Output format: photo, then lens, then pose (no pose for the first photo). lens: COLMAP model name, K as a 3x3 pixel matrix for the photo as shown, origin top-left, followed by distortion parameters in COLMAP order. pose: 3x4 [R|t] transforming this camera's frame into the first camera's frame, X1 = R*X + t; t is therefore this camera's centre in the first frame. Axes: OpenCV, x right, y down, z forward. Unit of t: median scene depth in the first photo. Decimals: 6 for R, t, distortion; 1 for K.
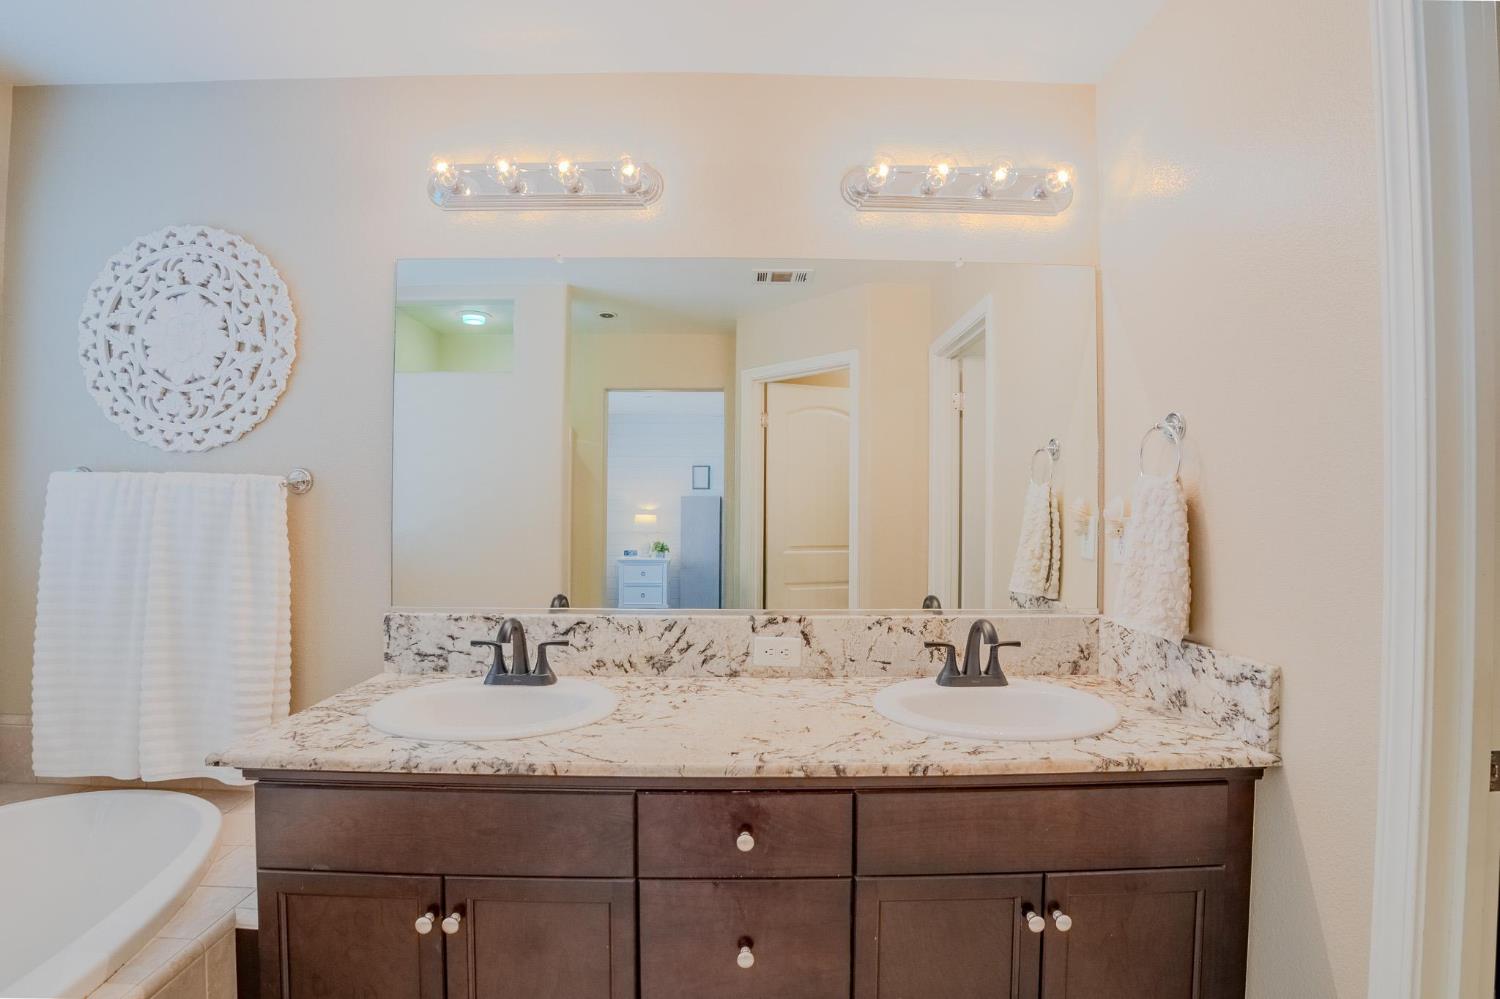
lens RADIAL K [[666.9, 0, 748.1], [0, 666.9, 500.7], [0, 0, 1]] dist [-0.073886, 0.017856]
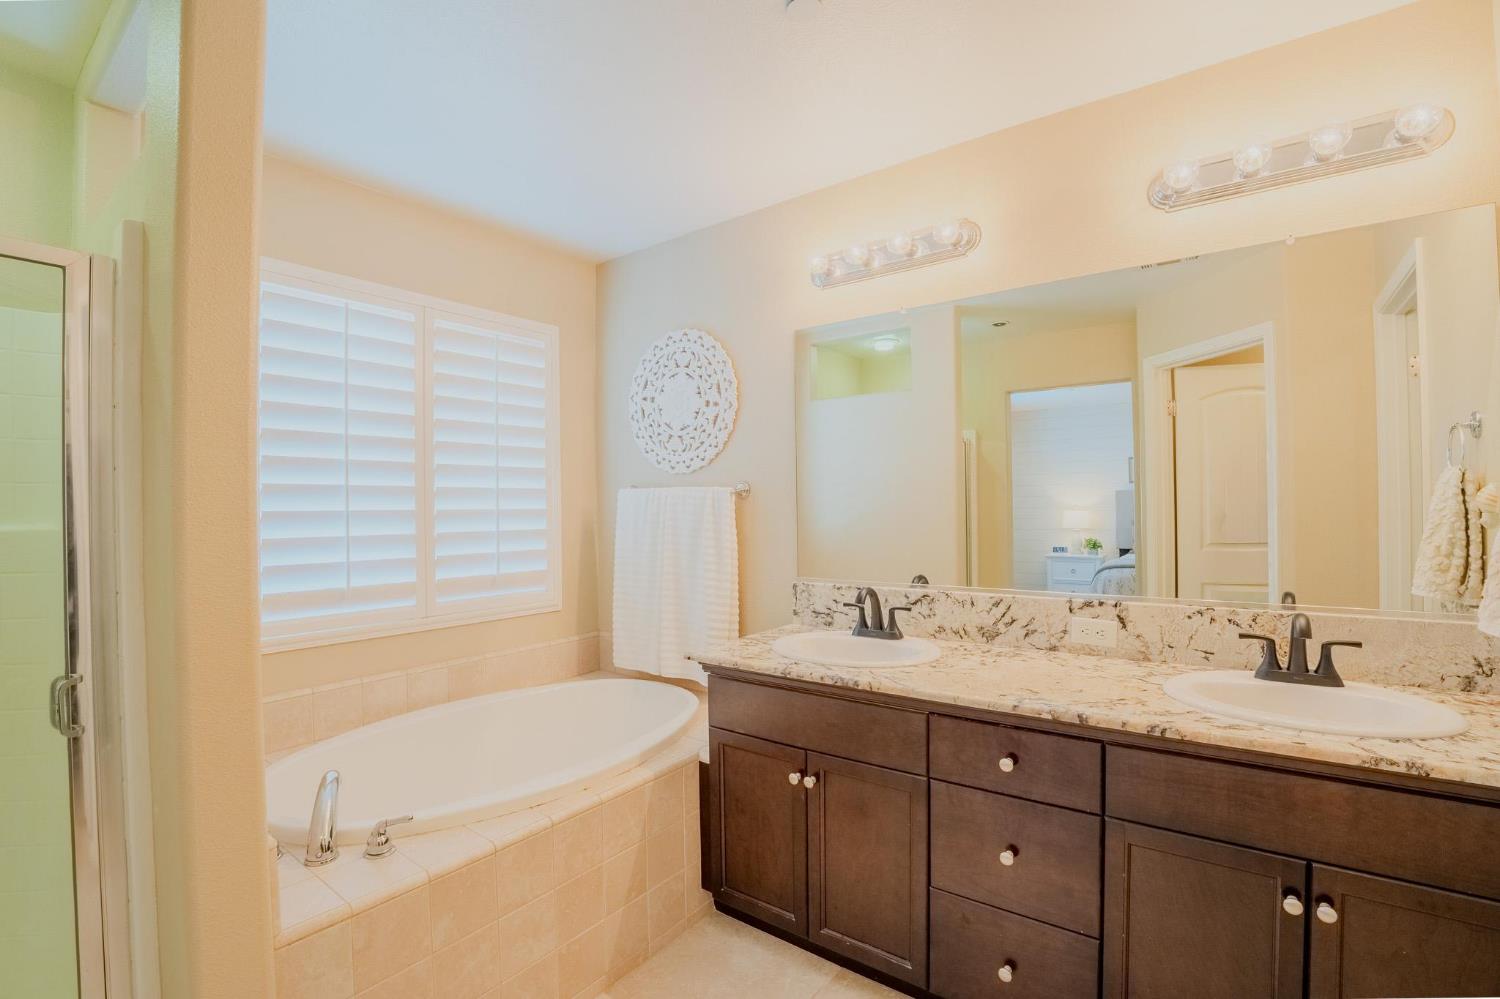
lens RADIAL K [[666.9, 0, 748.1], [0, 666.9, 500.7], [0, 0, 1]] dist [-0.073886, 0.017856]
pose [[0.789570, -0.020169, -0.613329, 0.260013], [0.021956, 0.999748, -0.004611, 0.001133], [0.613267, -0.009826, 0.789814, -0.207010]]
